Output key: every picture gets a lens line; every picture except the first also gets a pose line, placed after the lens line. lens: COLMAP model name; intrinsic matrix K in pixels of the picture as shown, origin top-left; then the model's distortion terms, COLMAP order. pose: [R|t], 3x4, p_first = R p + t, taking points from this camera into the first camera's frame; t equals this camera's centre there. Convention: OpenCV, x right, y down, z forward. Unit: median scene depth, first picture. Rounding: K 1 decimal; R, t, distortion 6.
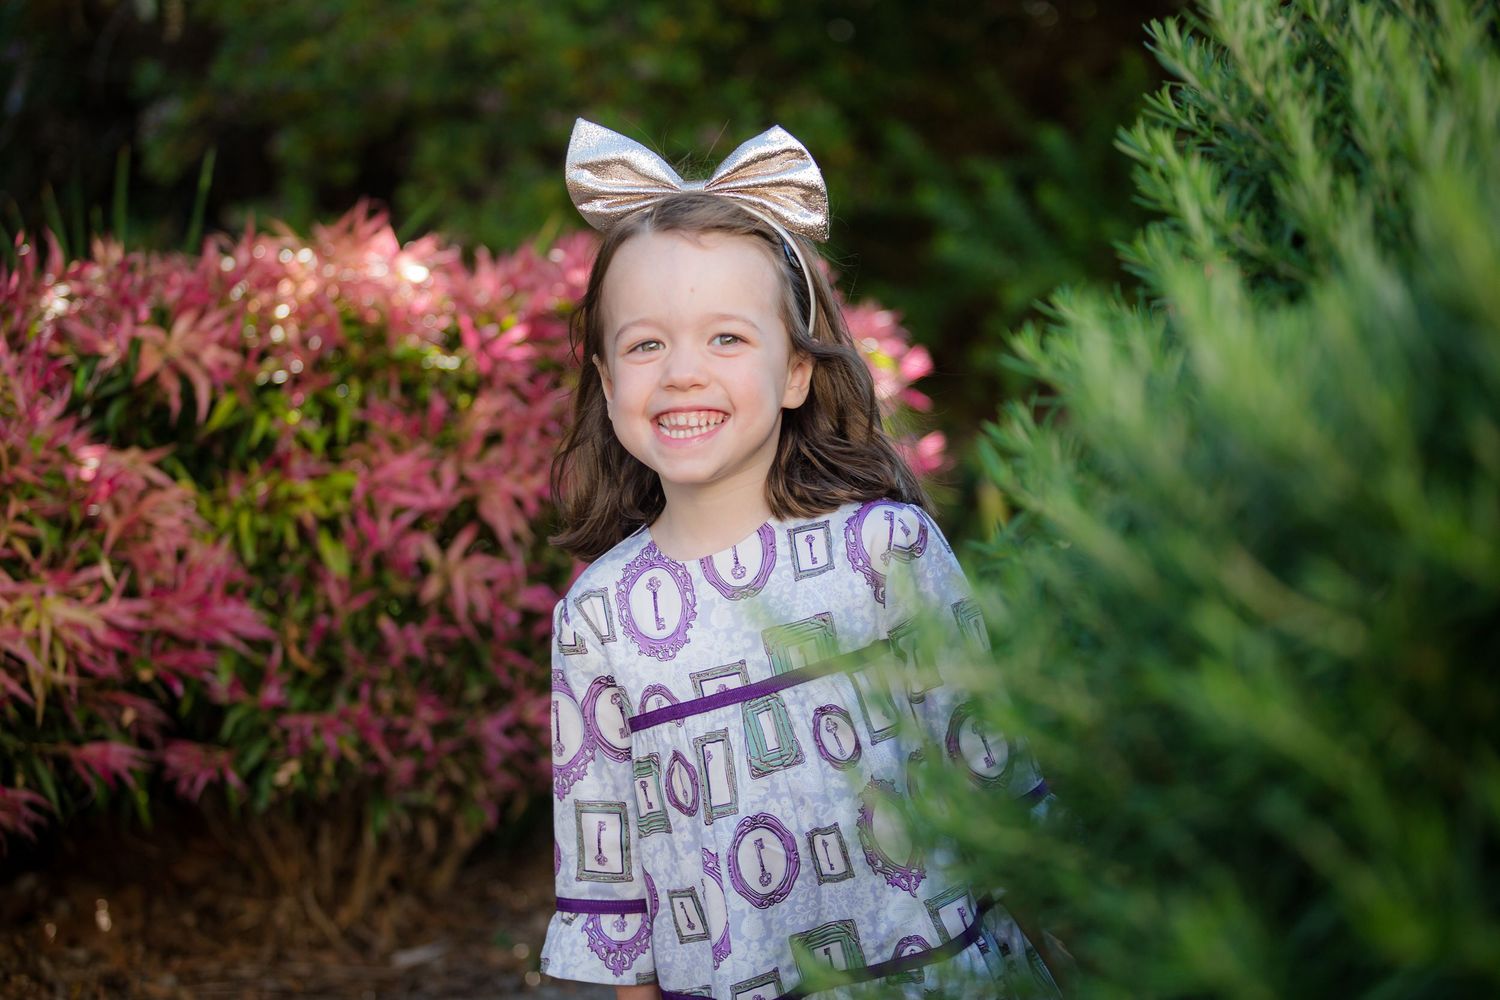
lens RADIAL K [[2995.6, 0, 753.7], [0, 2995.6, 500.2], [0, 0, 1]] dist [-0.372406, 0.000000]
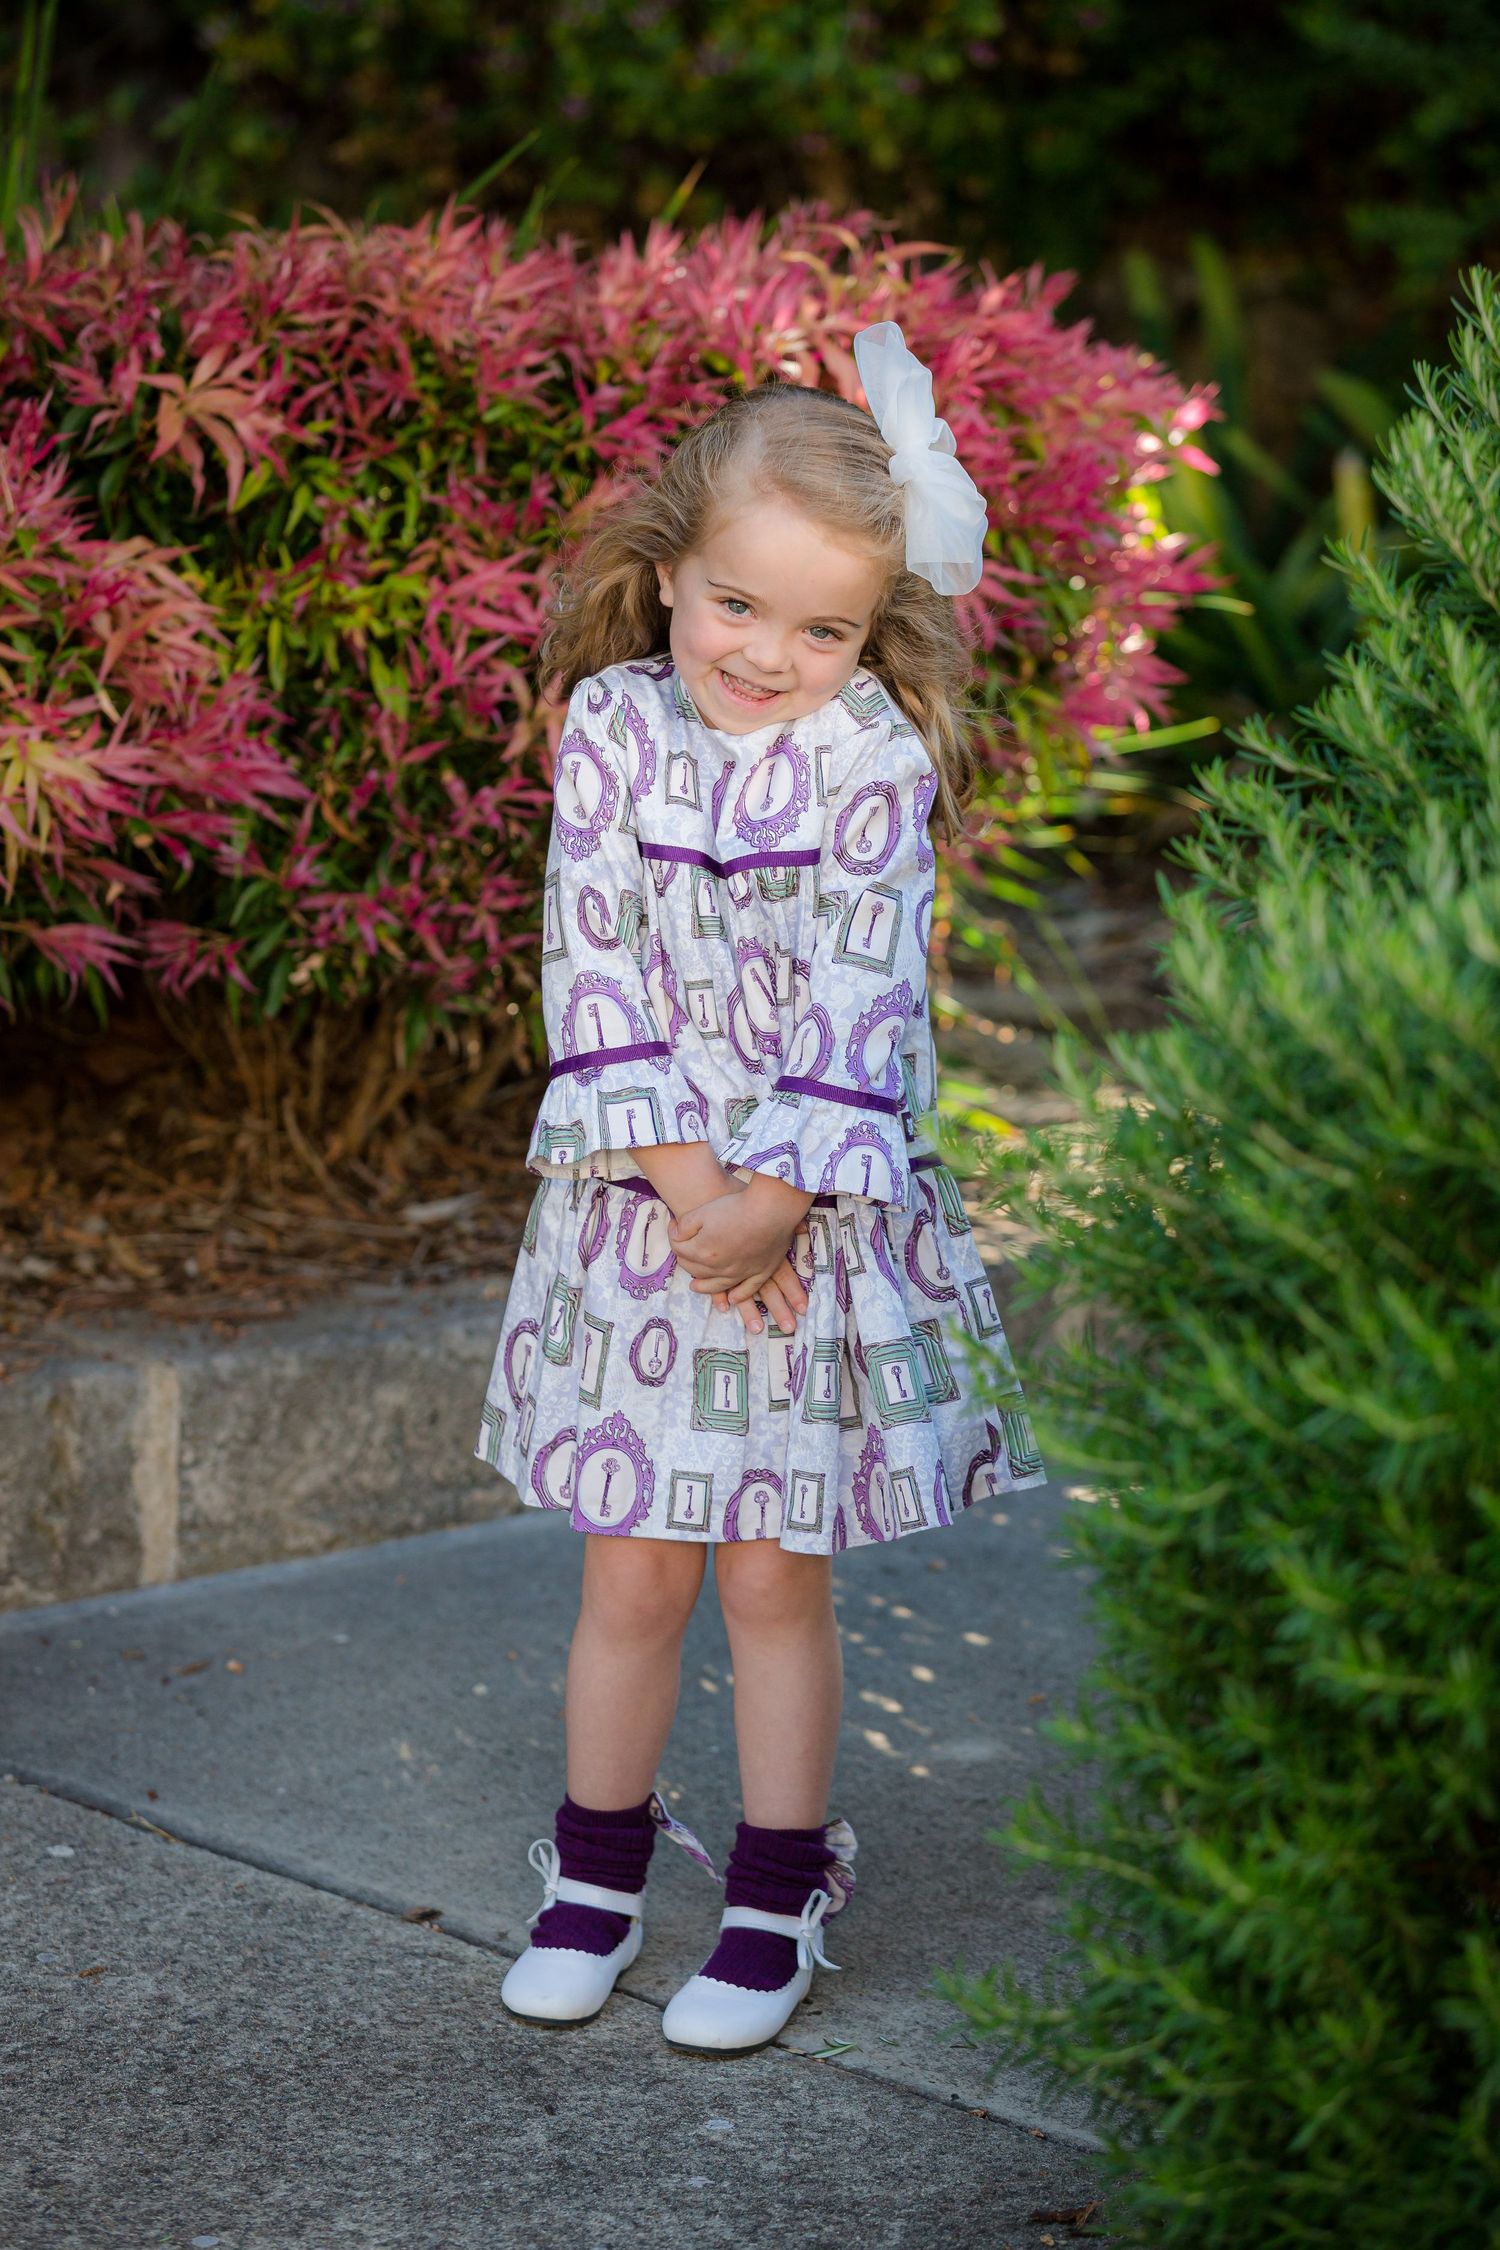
lens RADIAL K [[7681.9, 0, 745.5], [0, 7681.9, 1126.0], [0, 0, 1]] dist [-1.150047, 0.000000]
pose [[0.996911, 0.076976, -0.015582, -0.012493], [-0.073448, 0.984034, 0.162121, -0.192261], [0.027813, -0.160476, 0.986648, -0.924585]]
